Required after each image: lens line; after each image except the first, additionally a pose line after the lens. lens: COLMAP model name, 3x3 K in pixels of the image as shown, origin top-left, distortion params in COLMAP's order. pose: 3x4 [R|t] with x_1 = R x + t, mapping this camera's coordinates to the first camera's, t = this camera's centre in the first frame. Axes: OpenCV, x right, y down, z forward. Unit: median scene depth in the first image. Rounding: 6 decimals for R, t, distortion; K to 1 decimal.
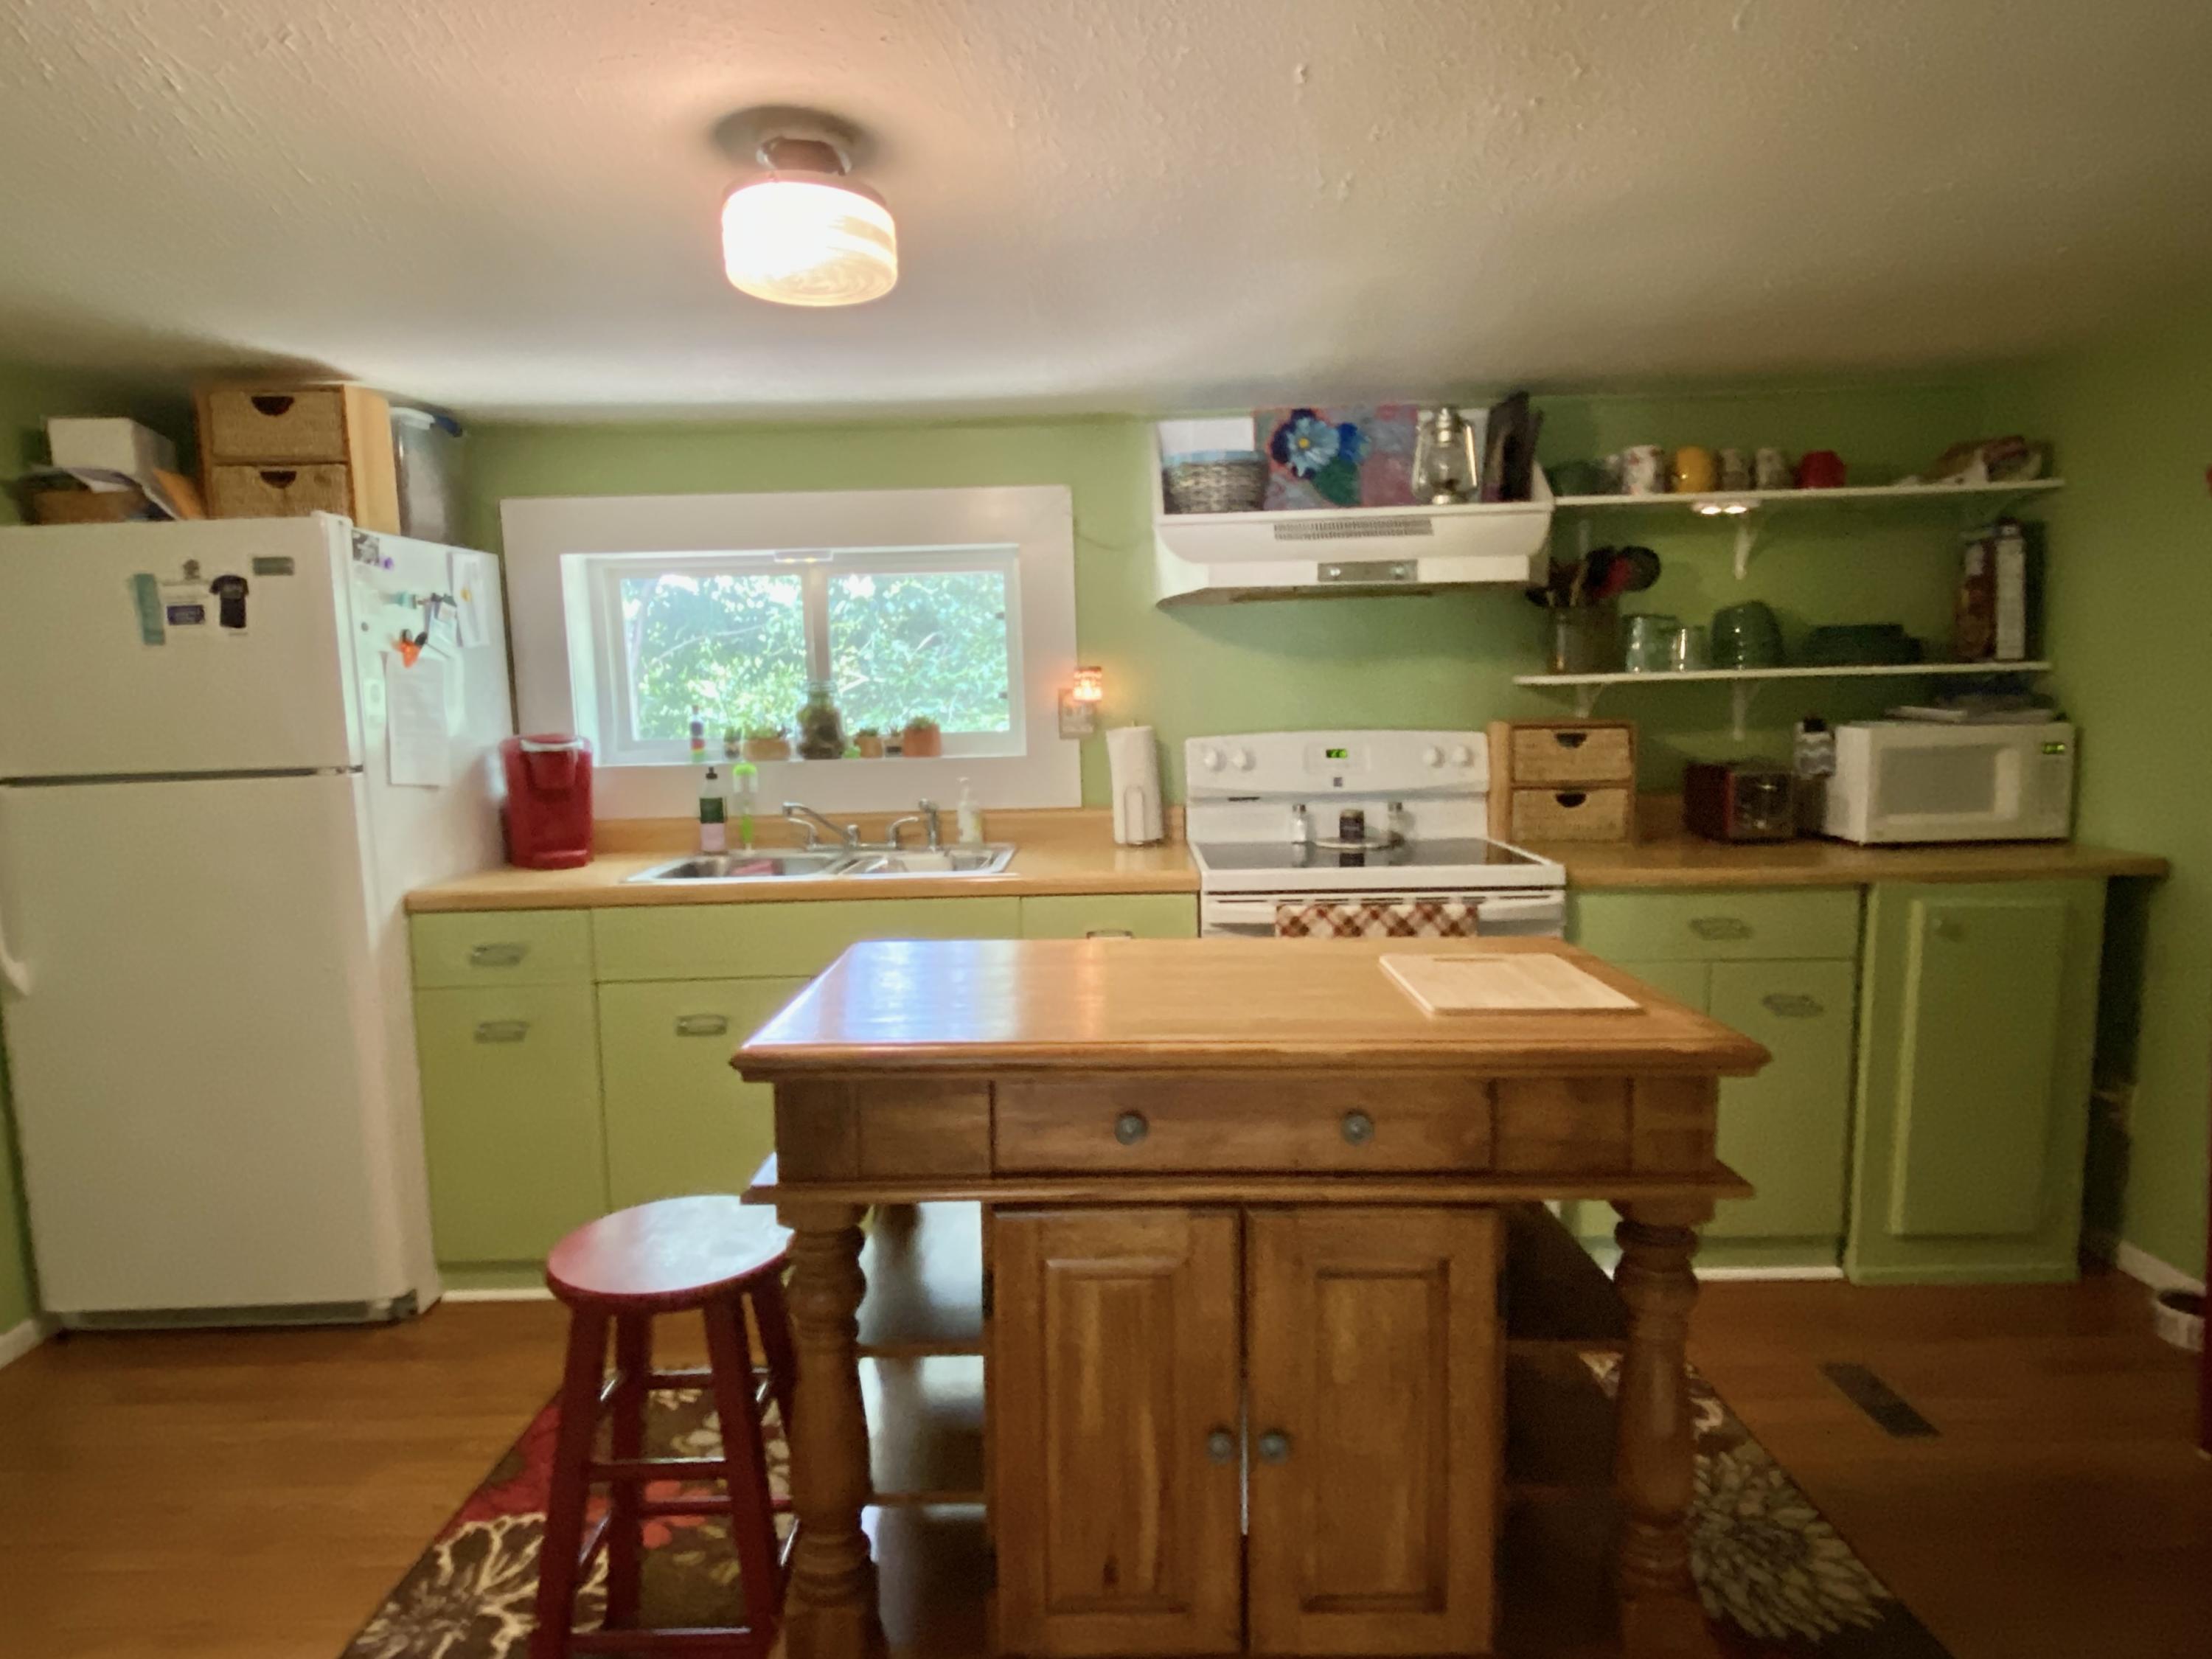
lens RADIAL K [[1250.7, 0, 1131.6], [0, 1250.7, 828.8], [0, 0, 1]] dist [0.075681, -0.079227]
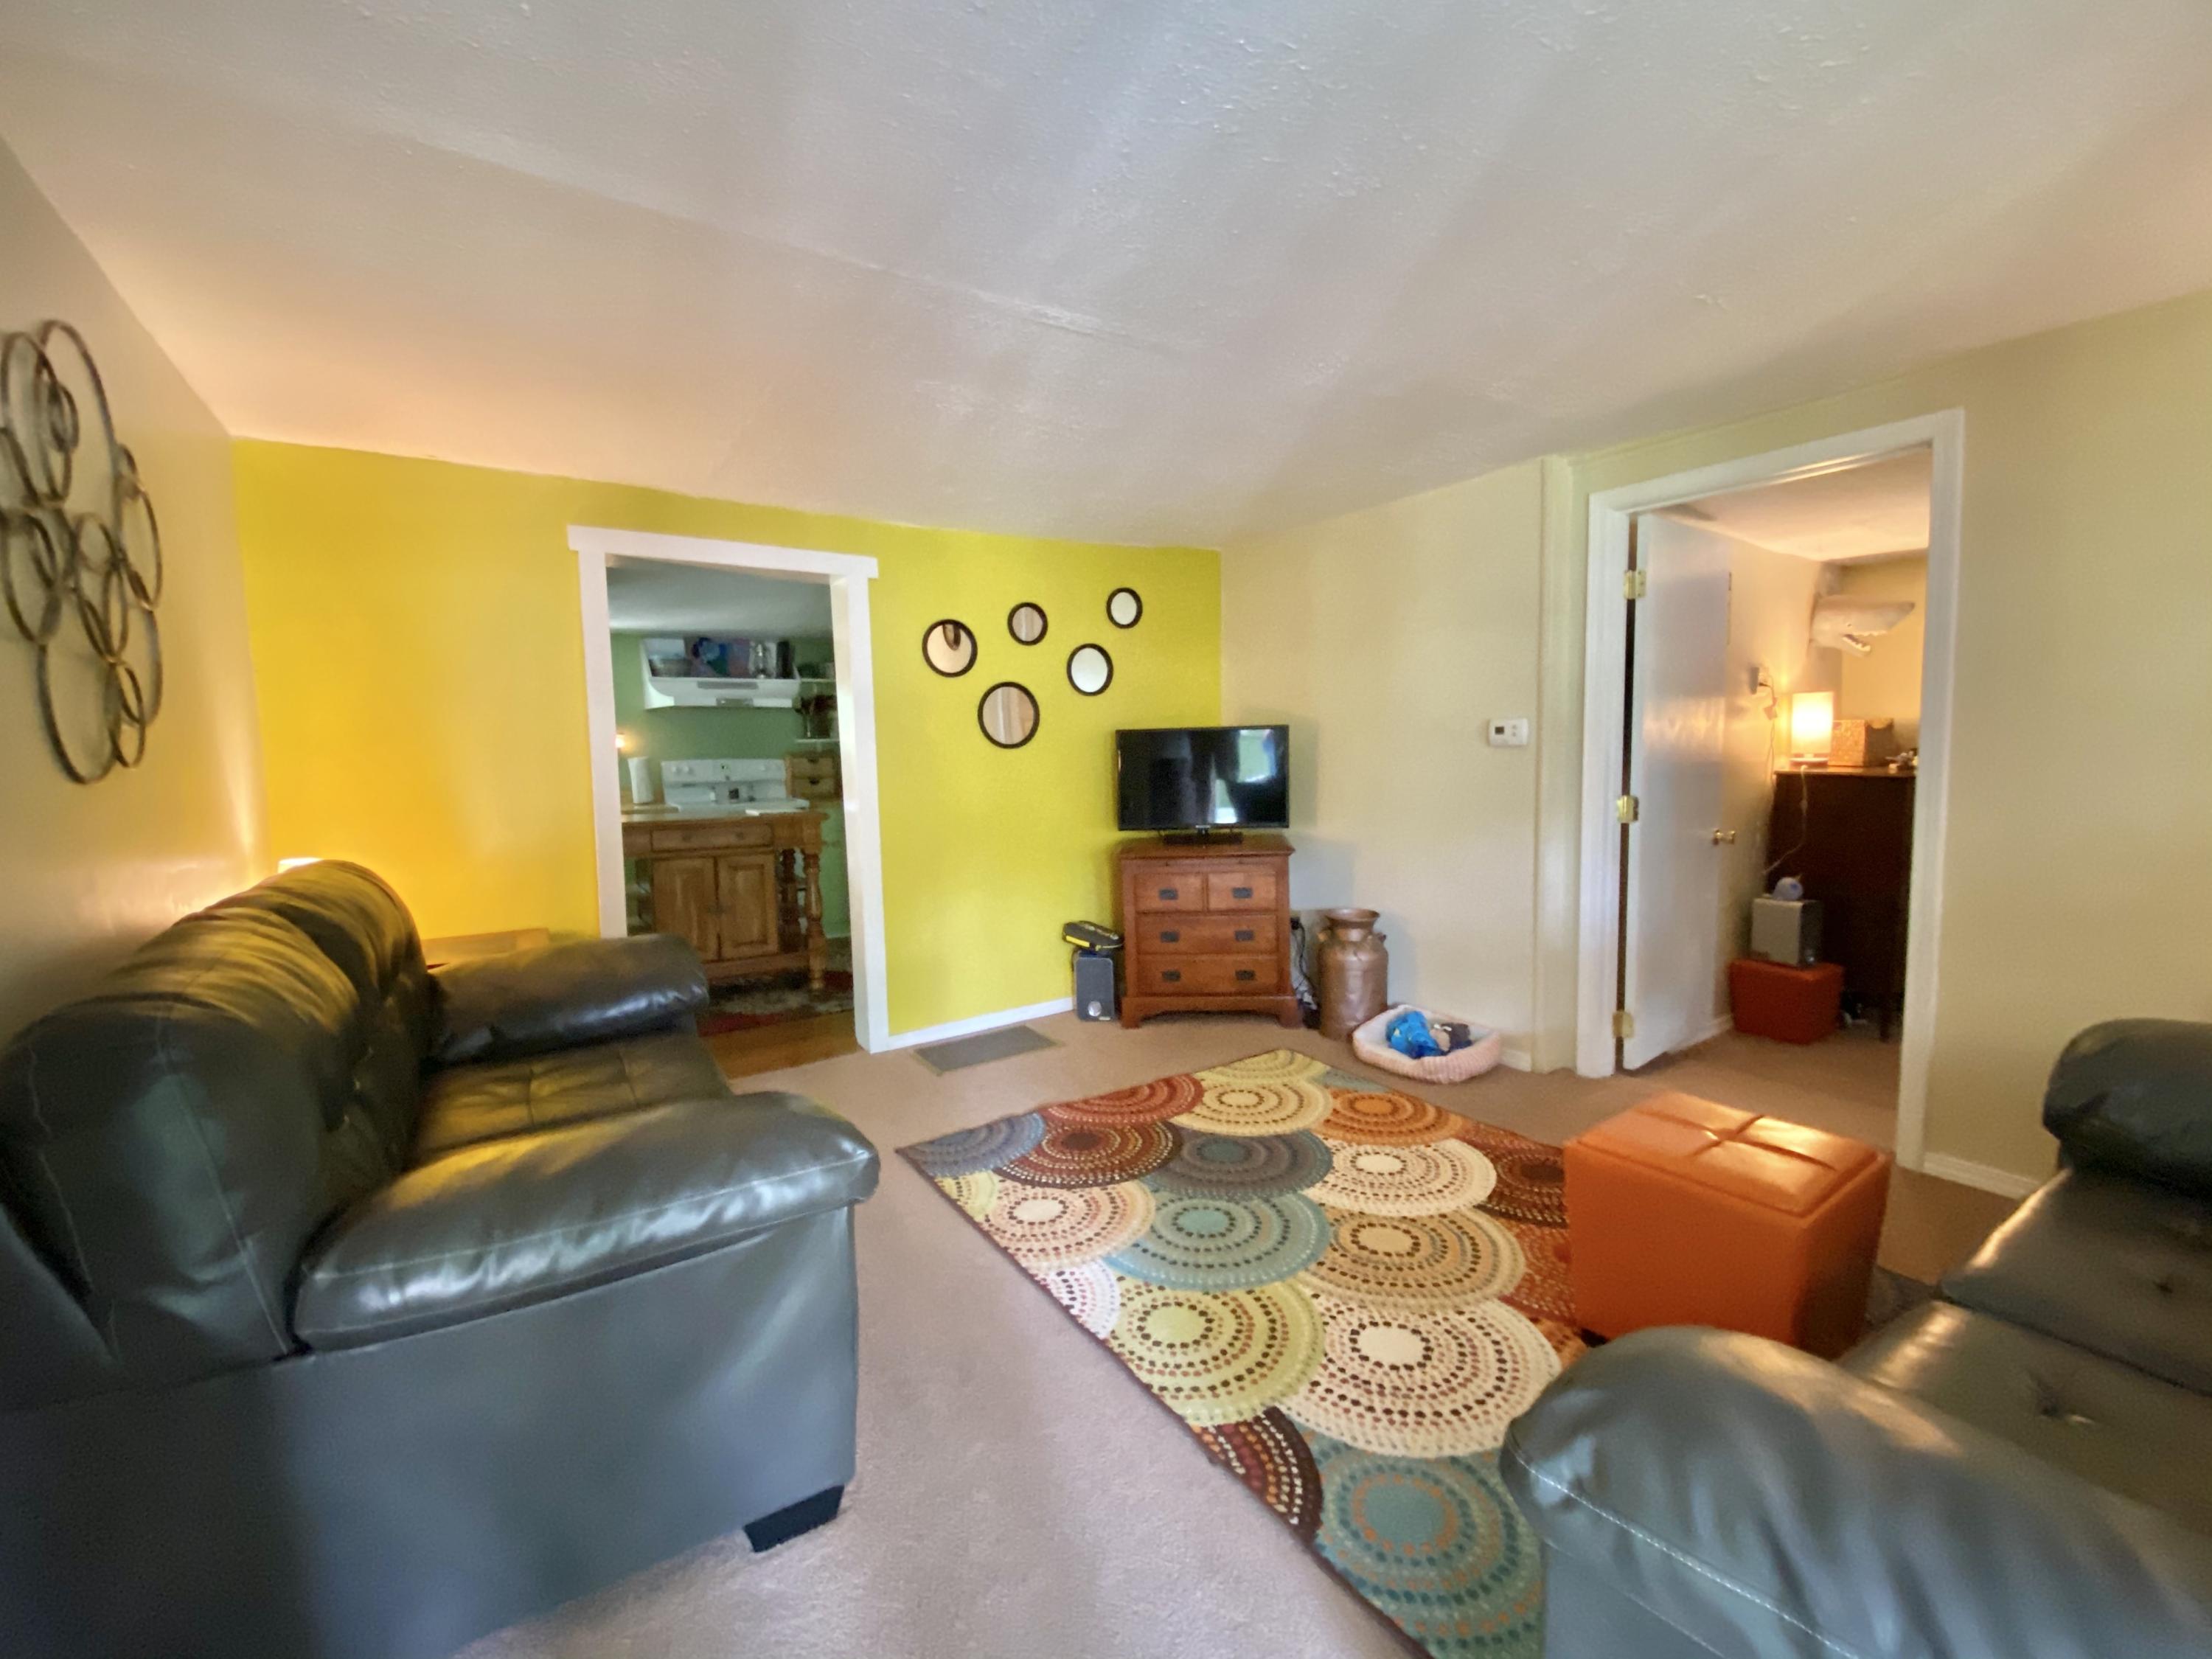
lens RADIAL K [[893.4, 0, 1106.0], [0, 893.4, 829.5], [0, 0, 1]] dist [-0.000213, -0.000082]
pose [[0.836618, -0.044683, 0.545961, -0.213703], [0.058837, 0.998232, -0.008463, 0.142242], [-0.544618, 0.039203, 0.837768, -1.075975]]
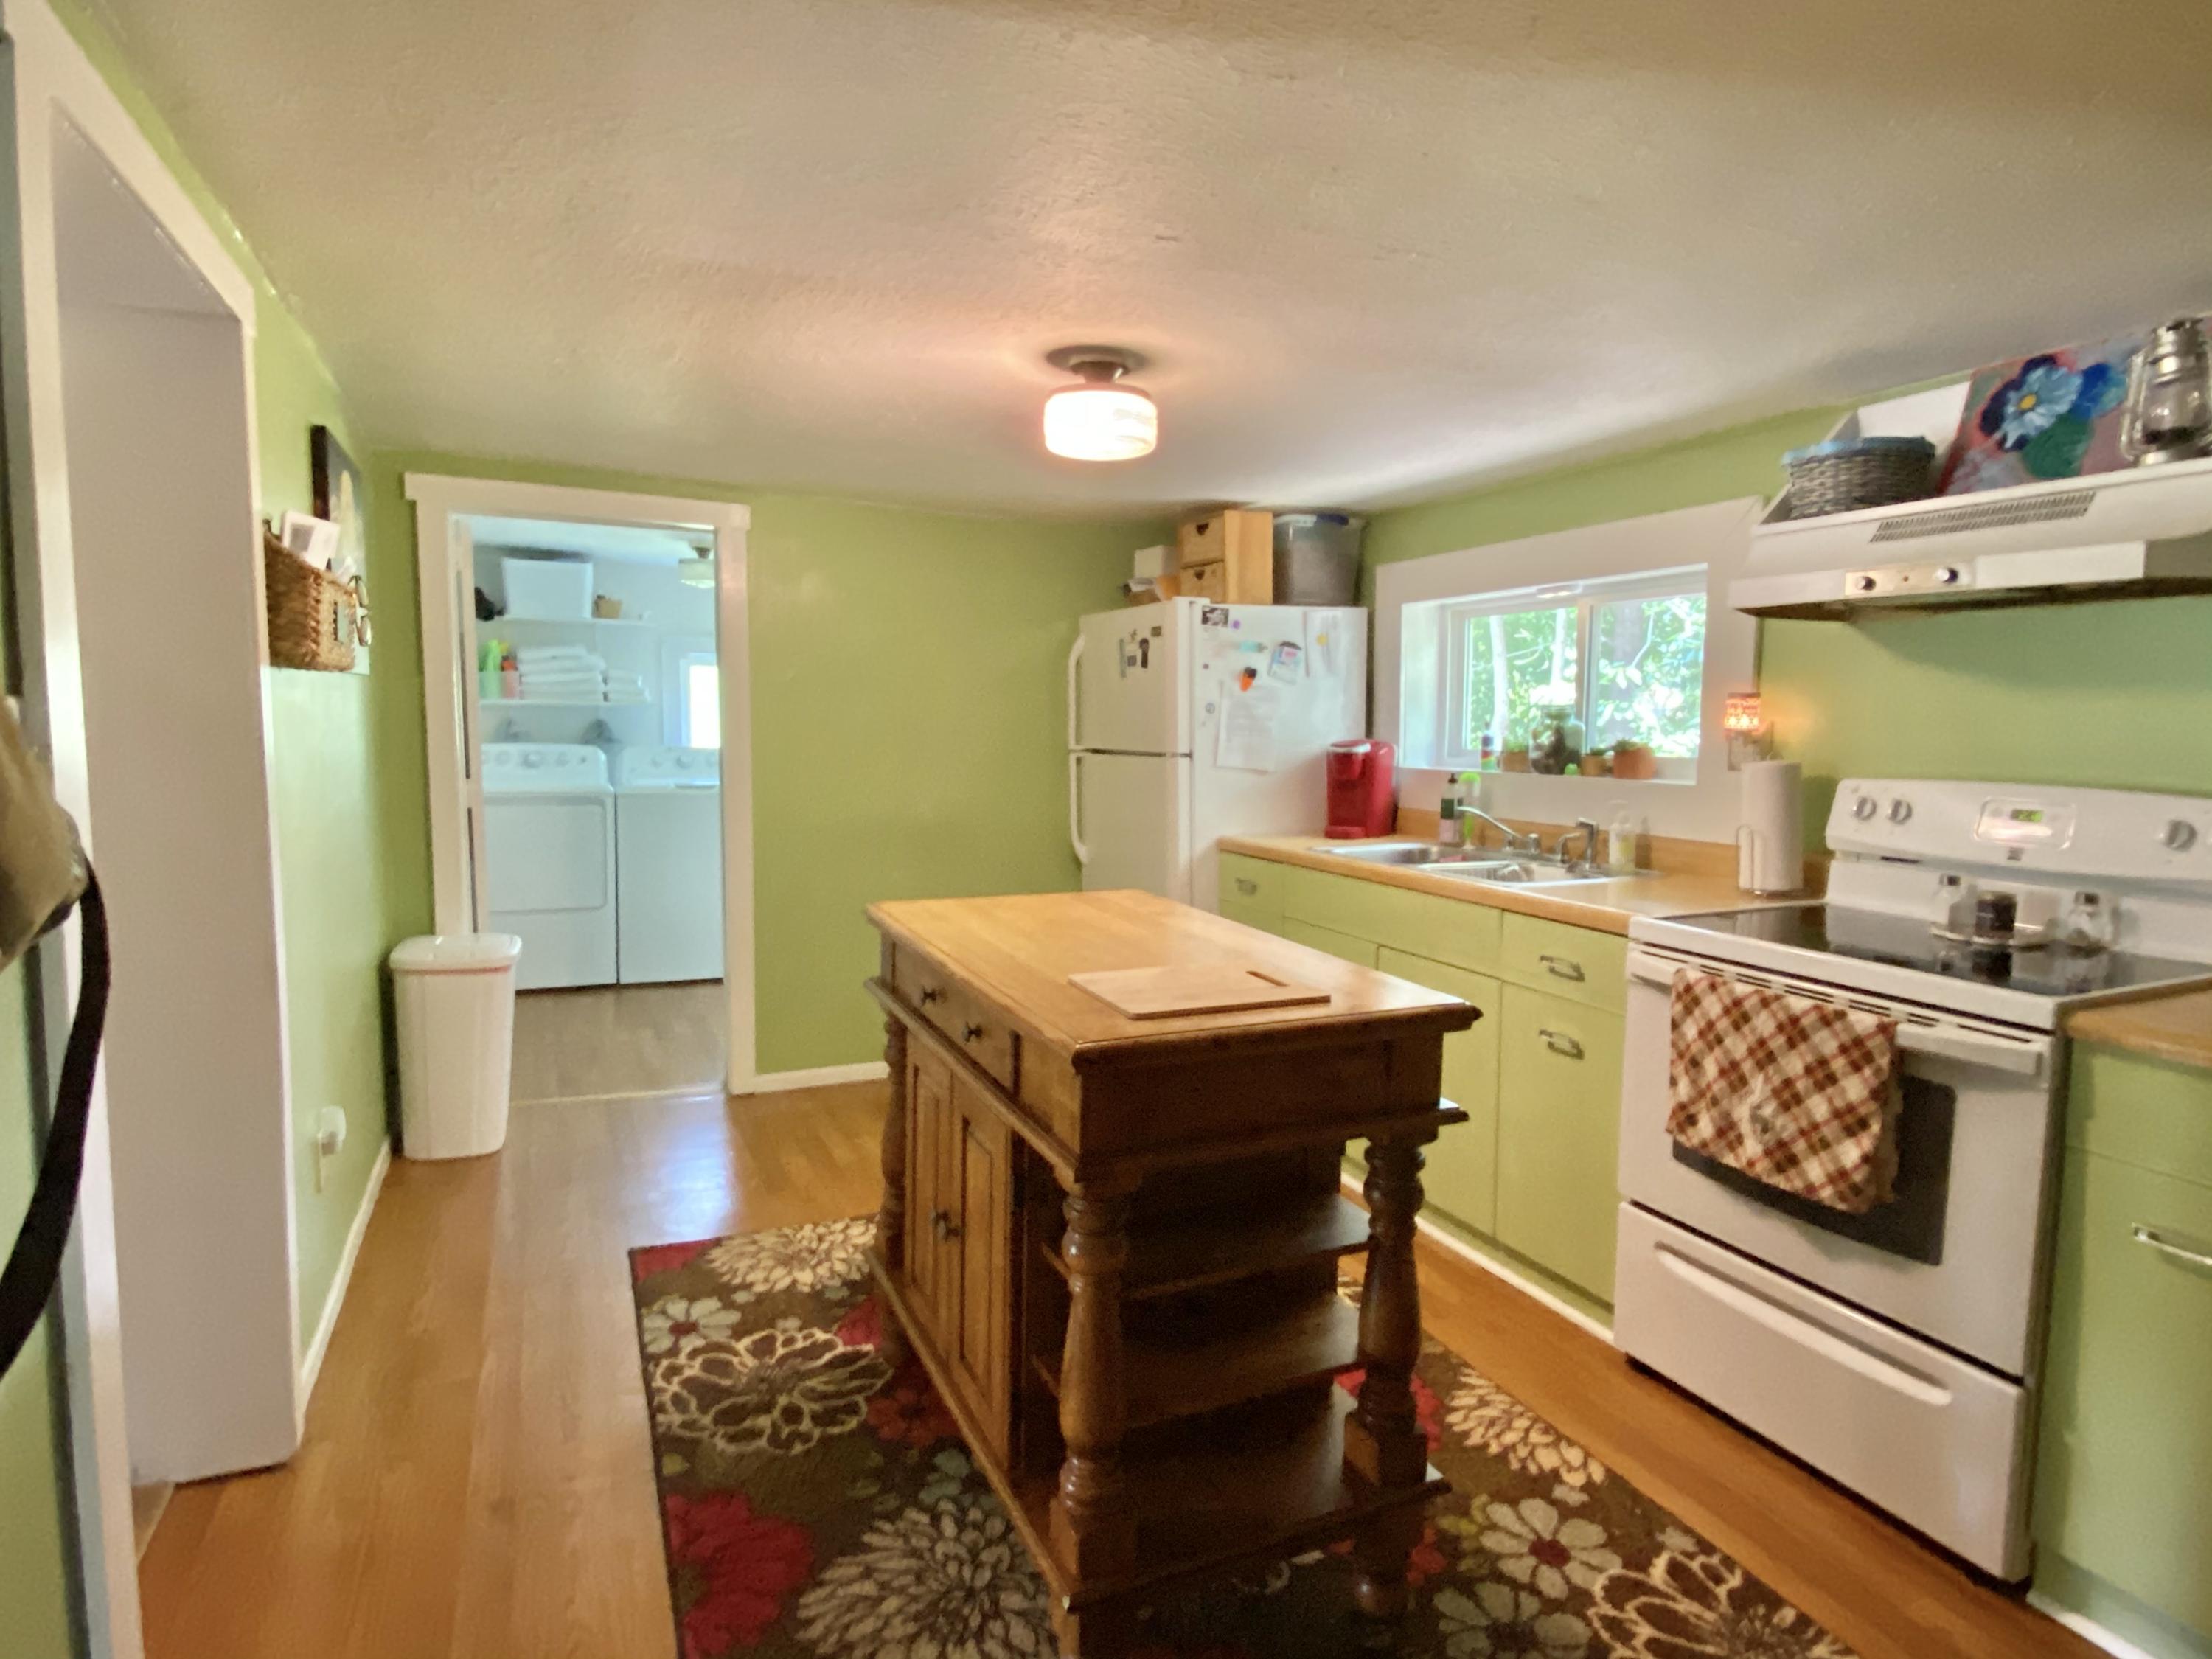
lens RADIAL K [[1250.7, 0, 1131.6], [0, 1250.7, 828.8], [0, 0, 1]] dist [0.075681, -0.079227]
pose [[0.417304, 0.112555, -0.901770, 0.646783], [-0.113202, 0.991010, 0.071308, -0.048631], [0.901689, 0.072325, 0.426293, 0.218647]]
